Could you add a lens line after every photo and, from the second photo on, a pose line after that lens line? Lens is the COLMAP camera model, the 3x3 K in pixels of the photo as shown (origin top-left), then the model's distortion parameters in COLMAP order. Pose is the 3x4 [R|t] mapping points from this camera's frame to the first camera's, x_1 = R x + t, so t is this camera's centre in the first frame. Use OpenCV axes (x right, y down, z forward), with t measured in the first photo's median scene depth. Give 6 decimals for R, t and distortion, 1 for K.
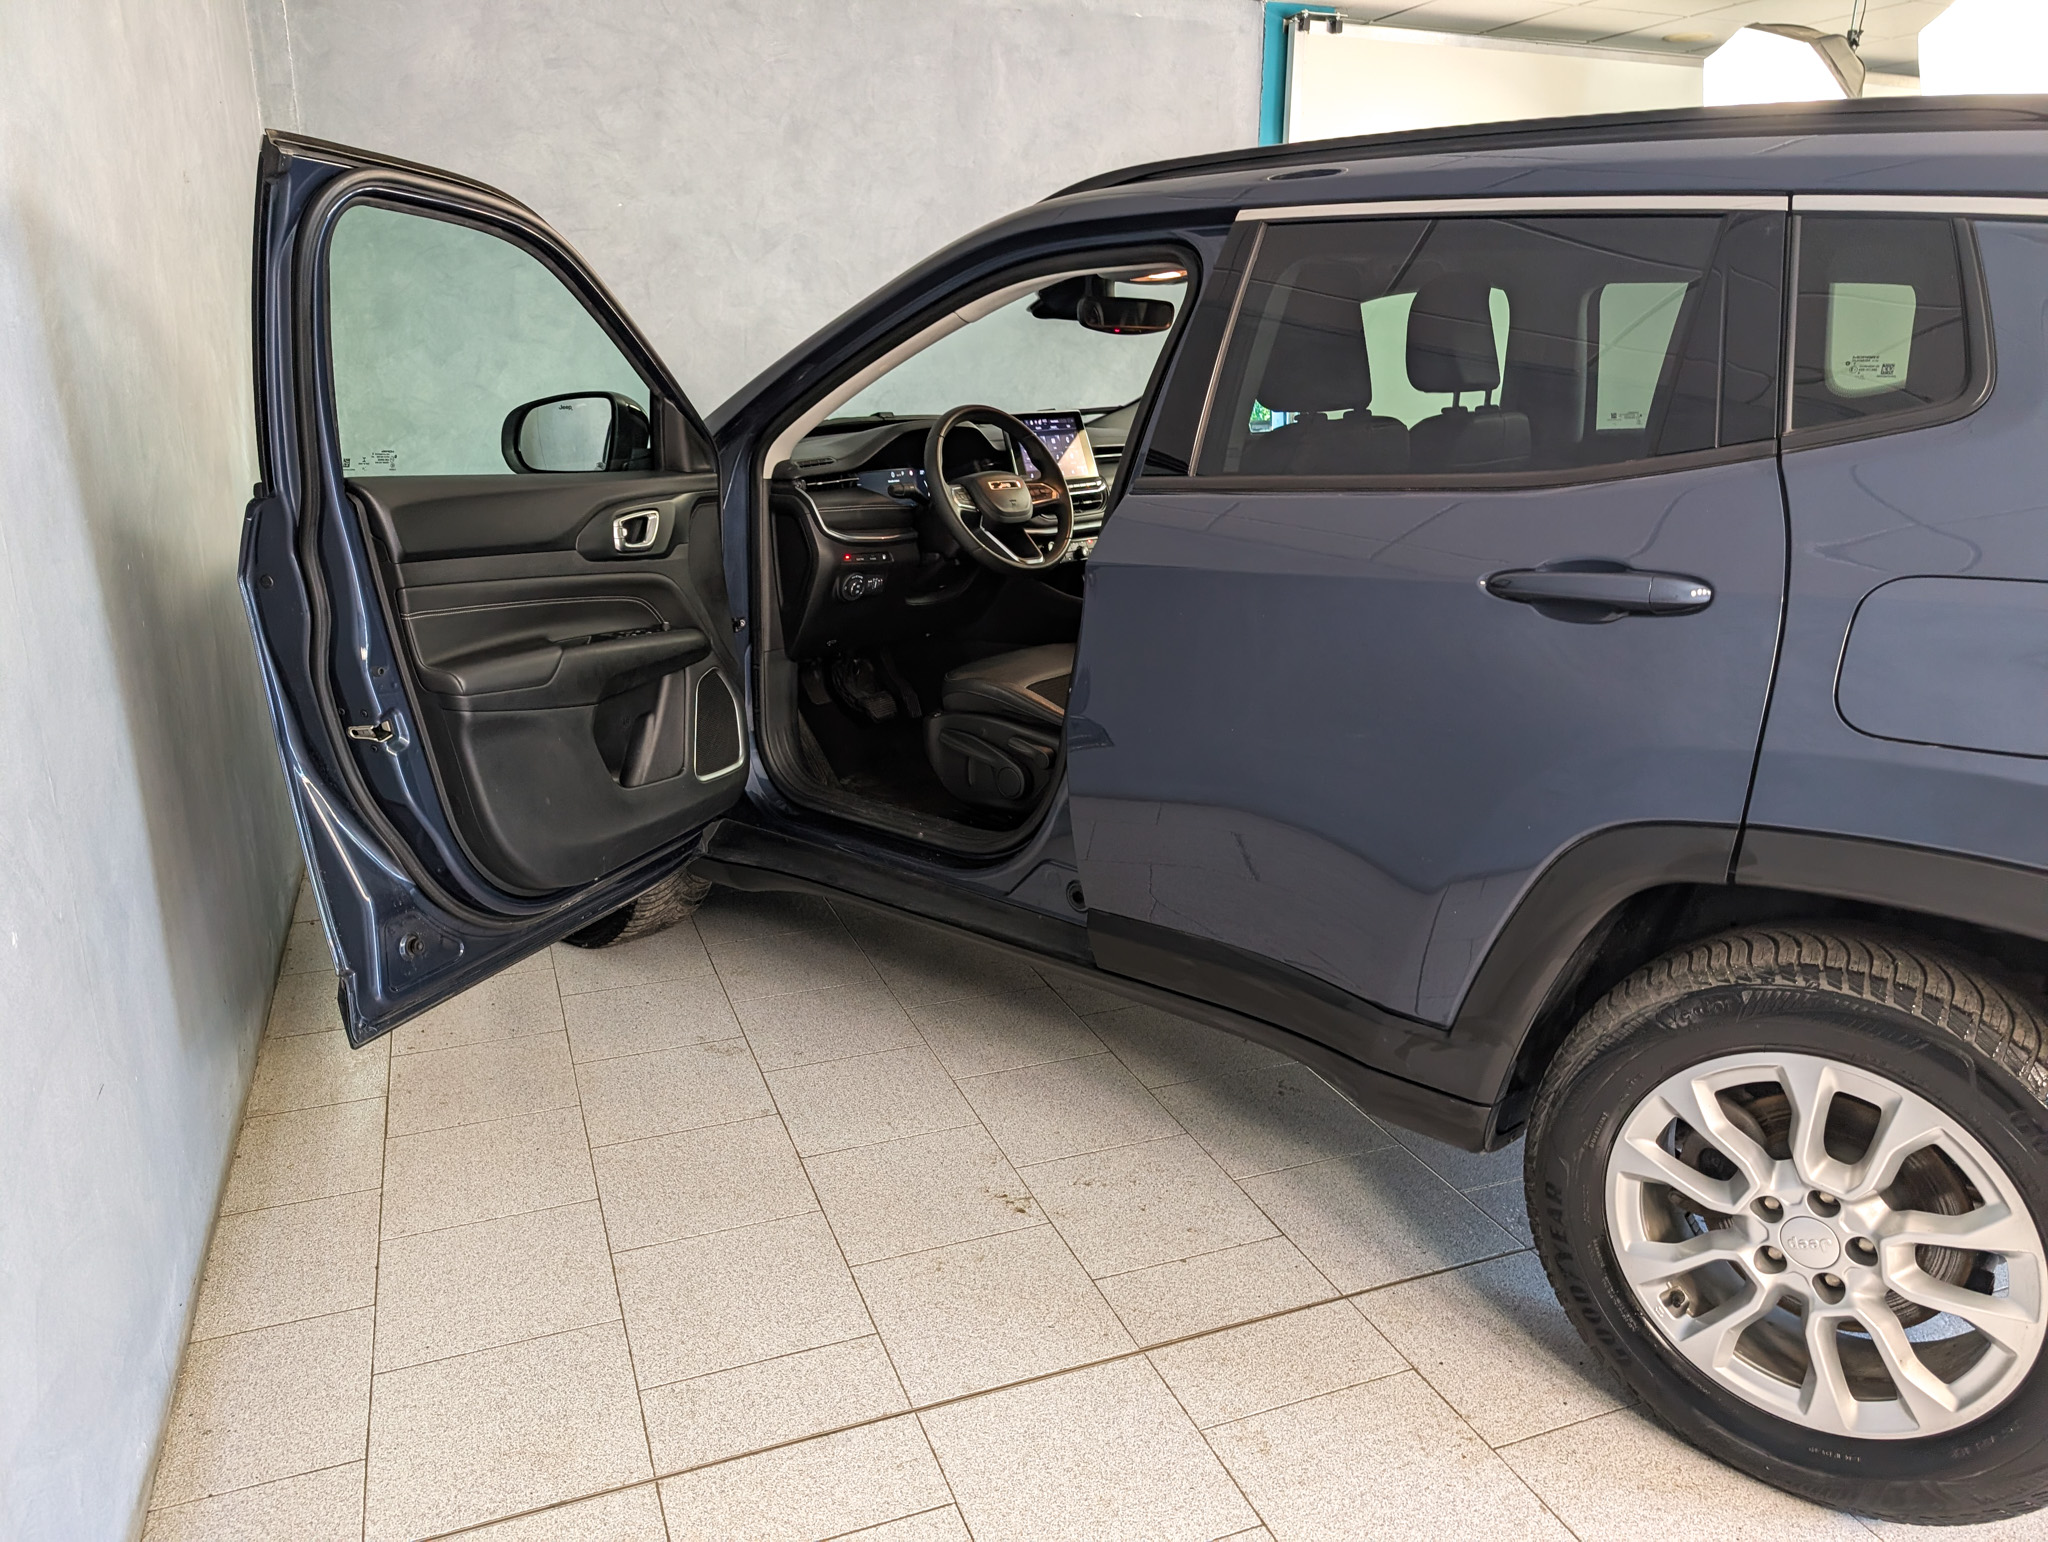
lens RADIAL K [[1530.2, 0, 1059.8], [0, 1530.2, 841.3], [0, 0, 1]] dist [0.000746, -0.024016]
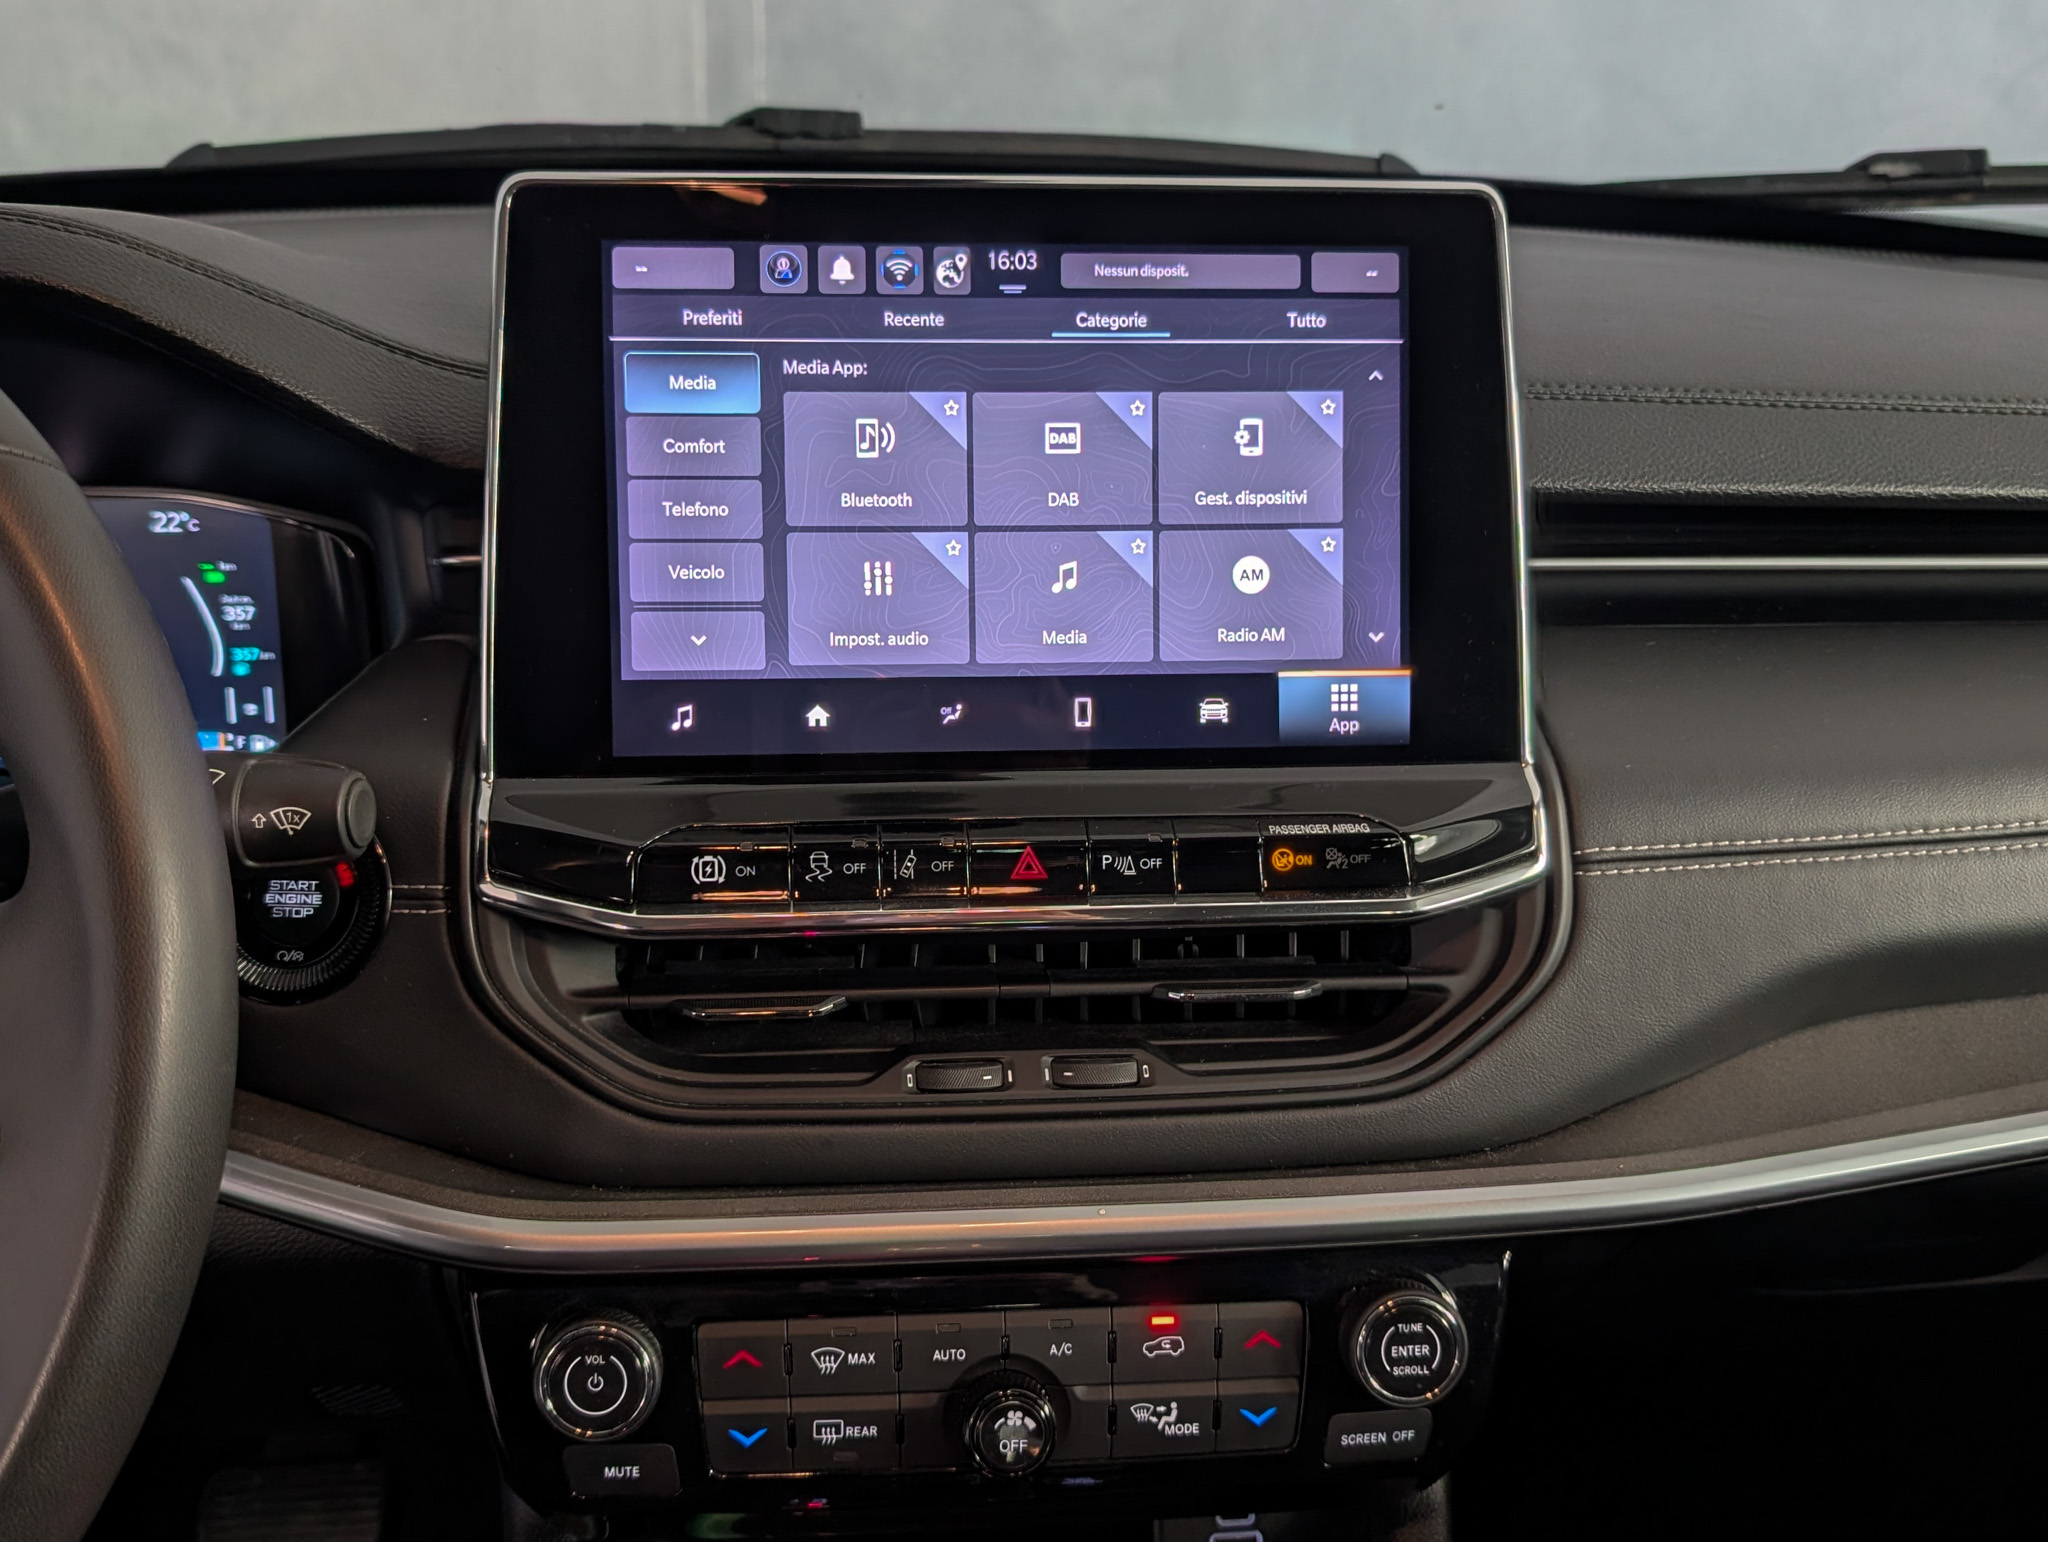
lens RADIAL K [[1976.5, 0, 986.6], [0, 1976.5, 773.5], [0, 0, 1]] dist [0.083643, -0.222386]
pose [[0.705496, 0.275202, -0.653099, 0.114032], [-0.234633, 0.960257, 0.151174, -0.296247], [0.668747, 0.046586, 0.742030, 1.012097]]
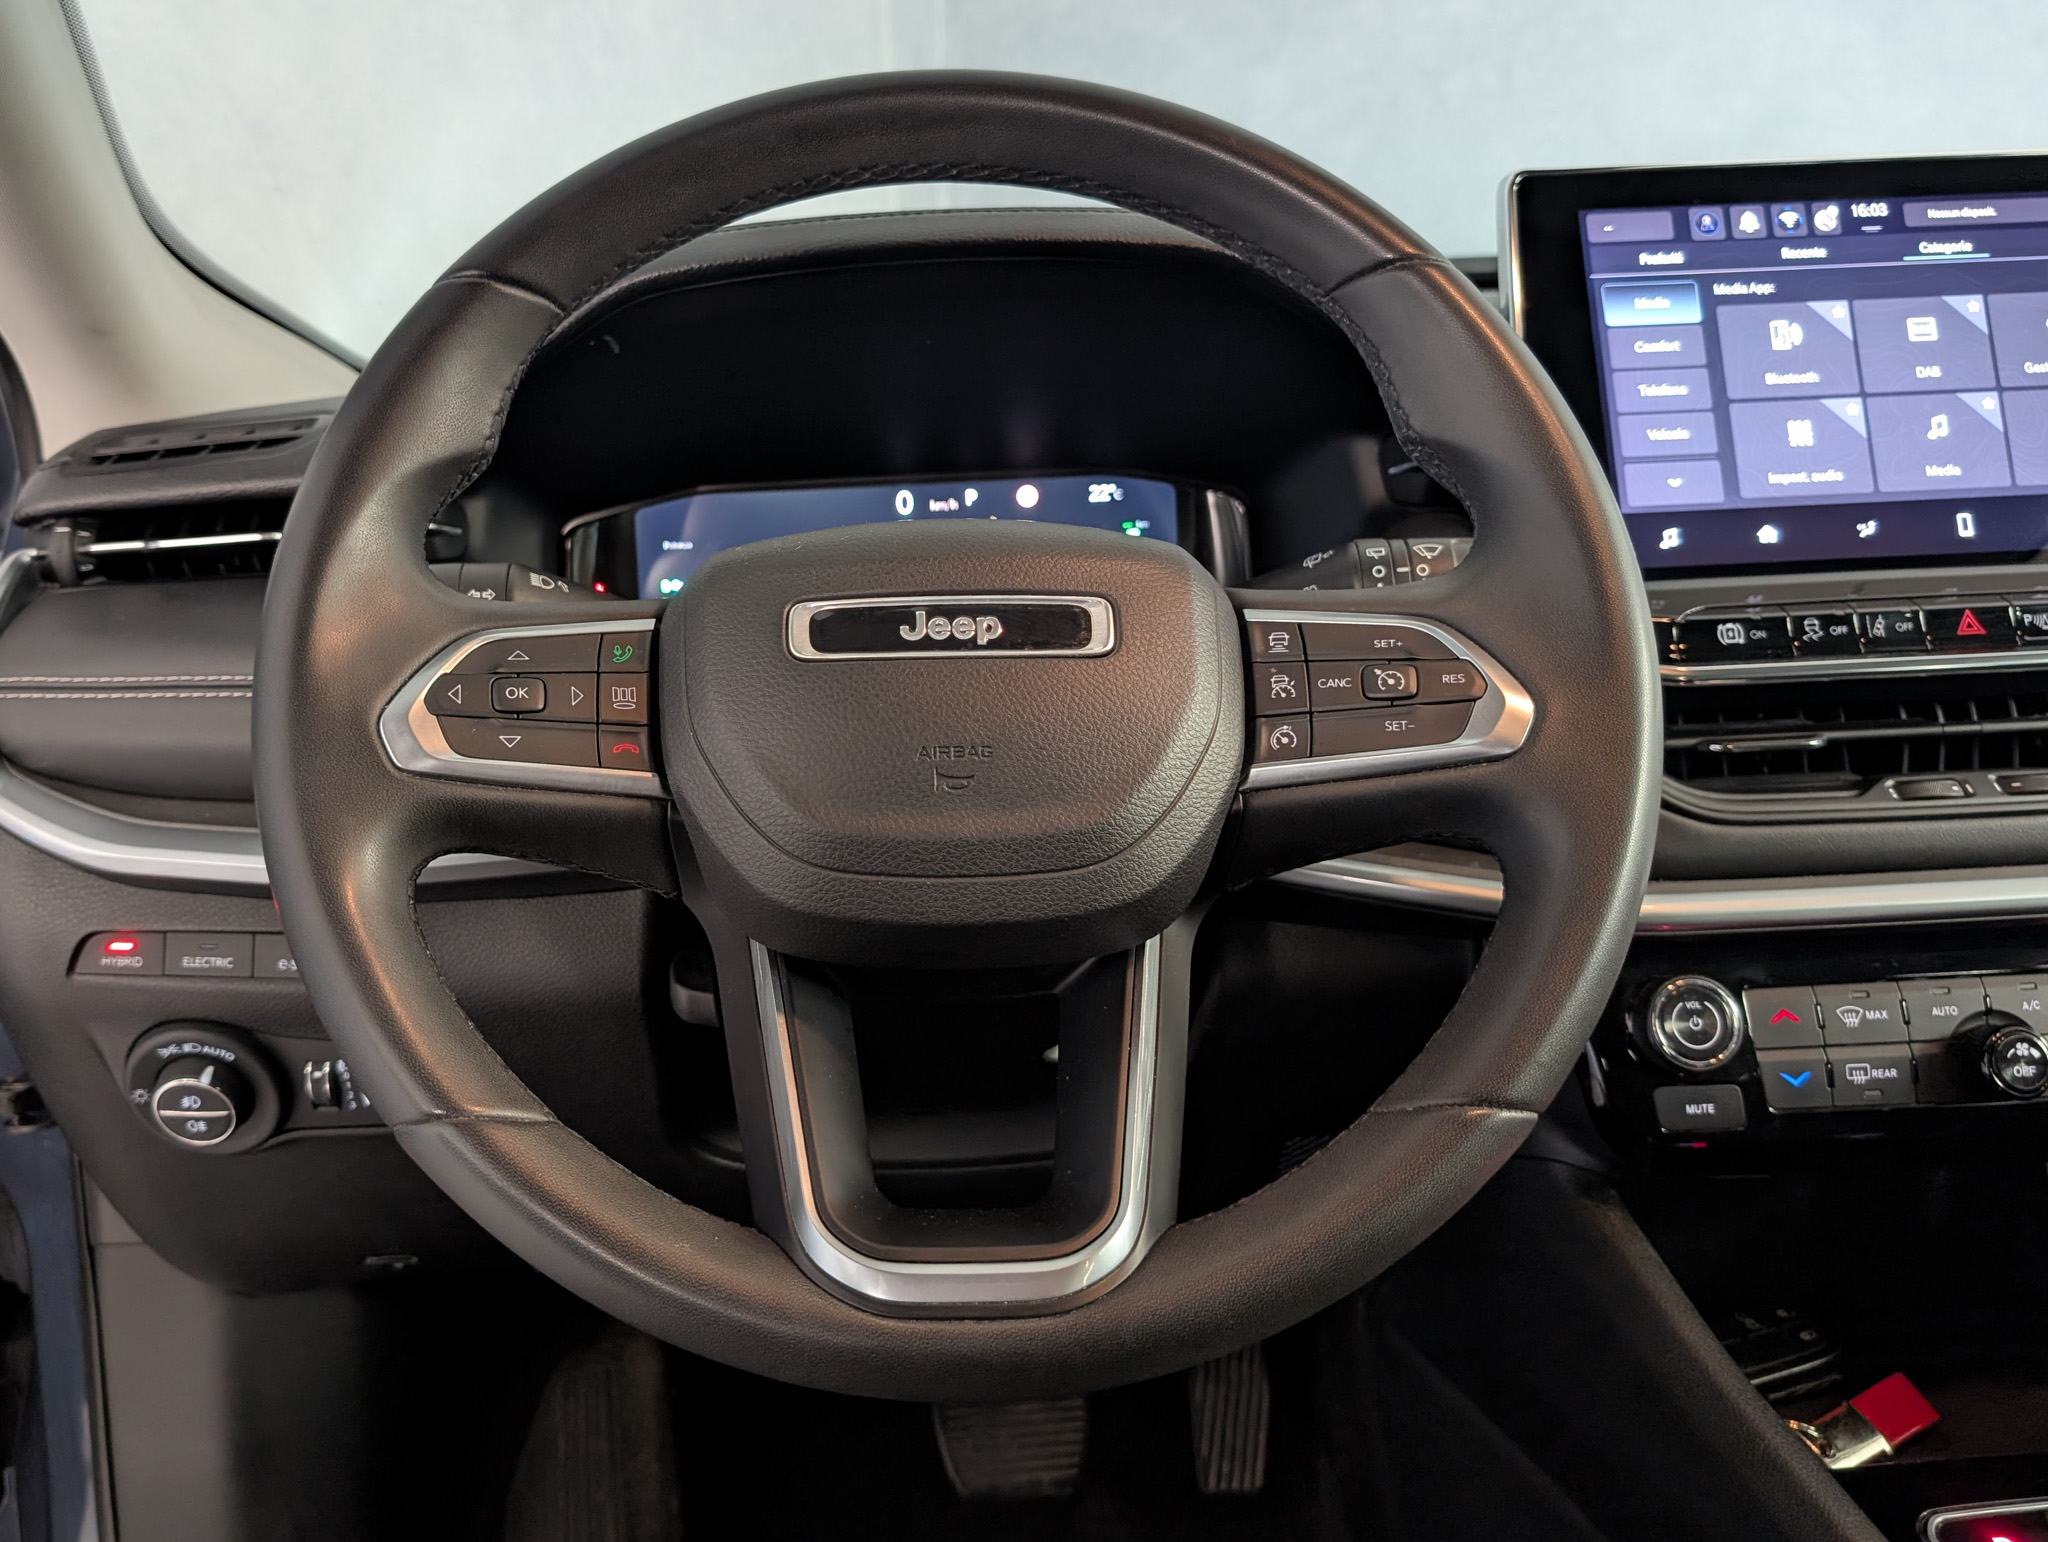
lens RADIAL K [[1752.7, 0, 880.3], [0, 1752.7, 667.2], [0, 0, 1]] dist [0.035879, -0.052290]
pose [[0.664481, 0.112258, -0.738825, 0.074103], [-0.188818, 0.981795, -0.020643, -0.231310], [0.723058, 0.153220, 0.673581, 0.916892]]
